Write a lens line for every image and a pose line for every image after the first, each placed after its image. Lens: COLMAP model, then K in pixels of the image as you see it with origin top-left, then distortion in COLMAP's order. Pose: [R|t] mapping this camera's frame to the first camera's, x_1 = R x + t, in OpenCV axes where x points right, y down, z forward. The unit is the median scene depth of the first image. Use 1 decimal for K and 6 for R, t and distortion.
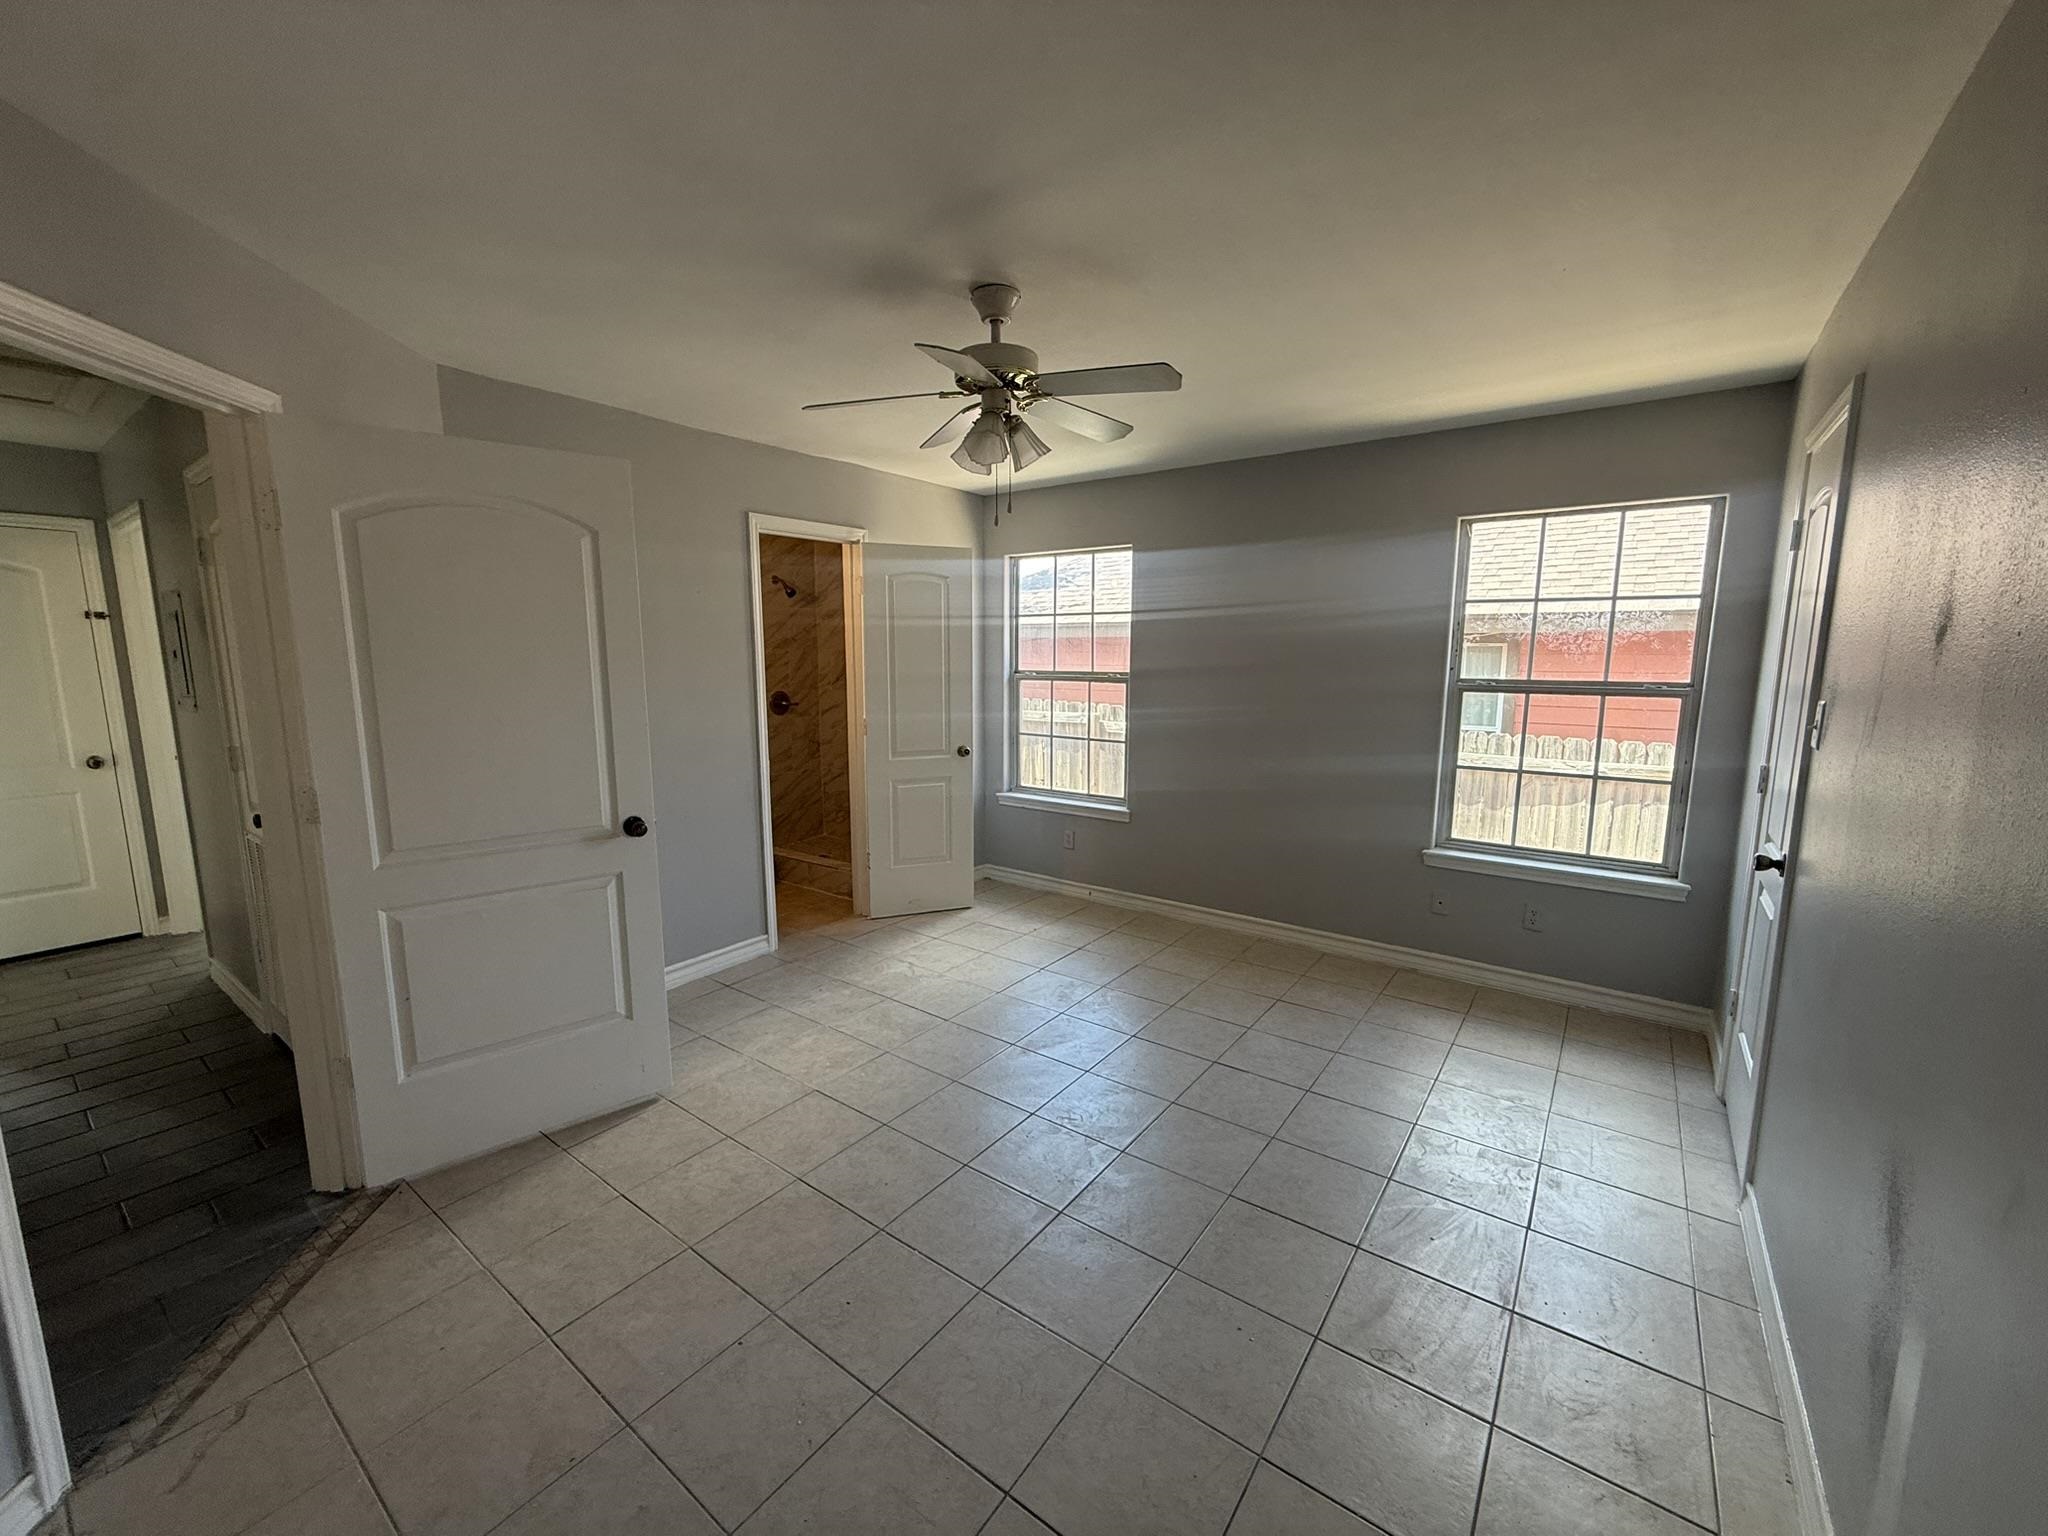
lens RADIAL K [[812.5, 0, 1011.4], [0, 812.5, 767.4], [0, 0, 1]] dist [-0.001365, 0.000101]
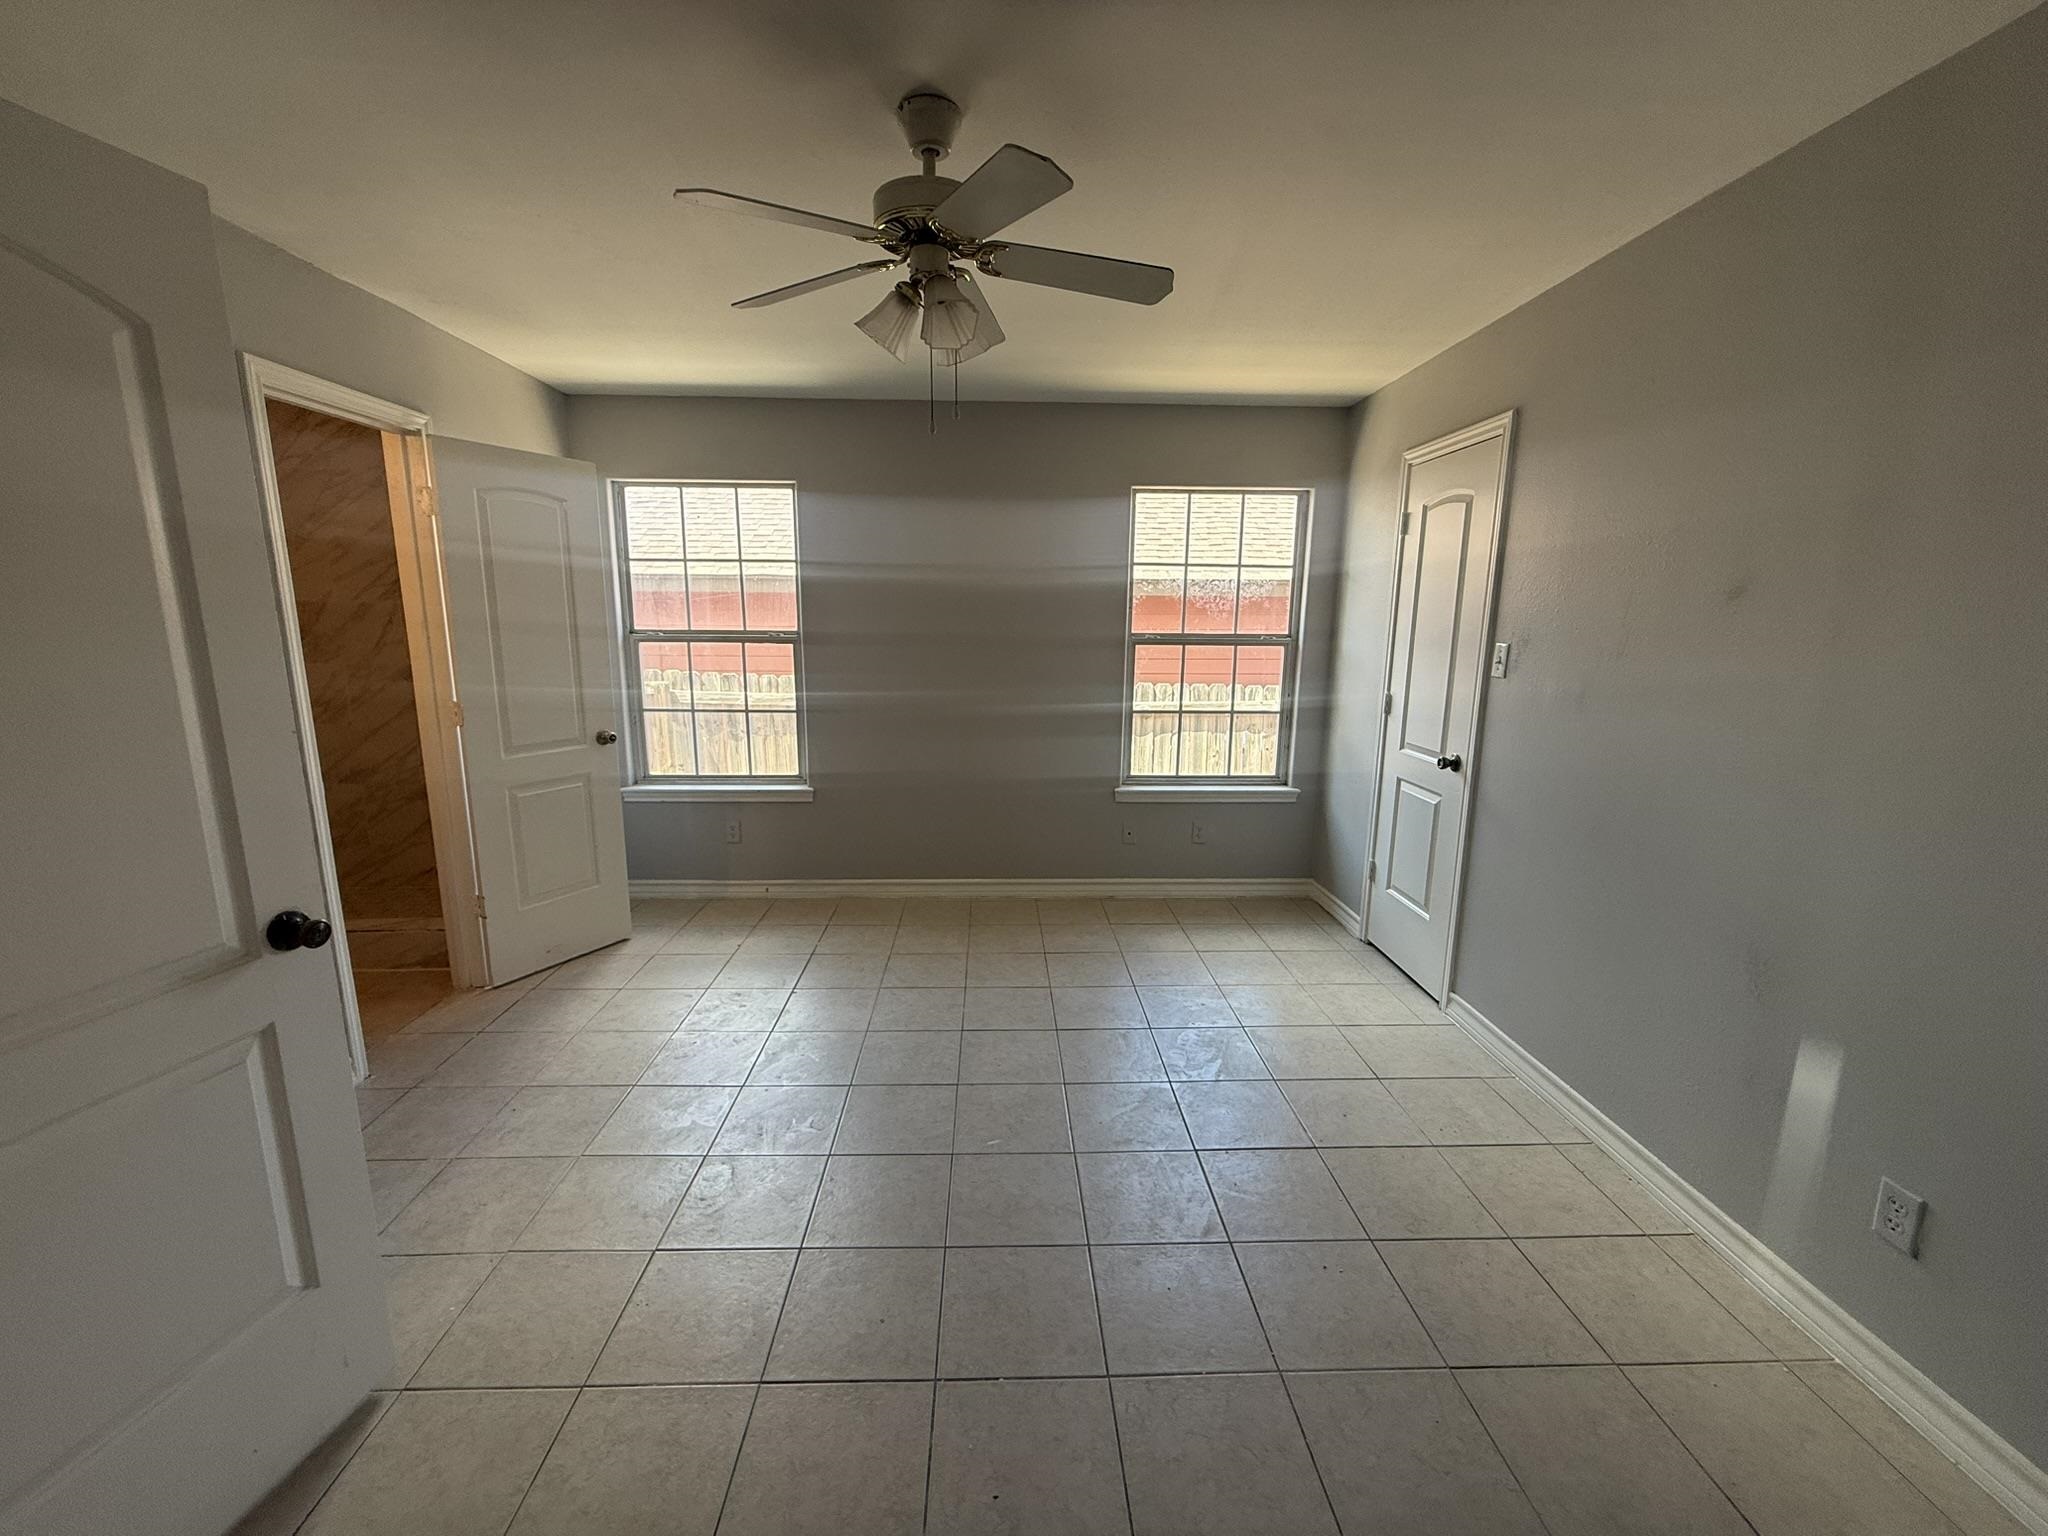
lens RADIAL K [[812.5, 0, 1027.7], [0, 812.5, 769.9], [0, 0, 1]] dist [-0.001365, 0.000101]
pose [[0.781478, -0.112506, 0.613706, -0.247426], [0.081840, 0.993594, 0.077935, -0.019482], [-0.618542, -0.010679, 0.785679, 0.186586]]
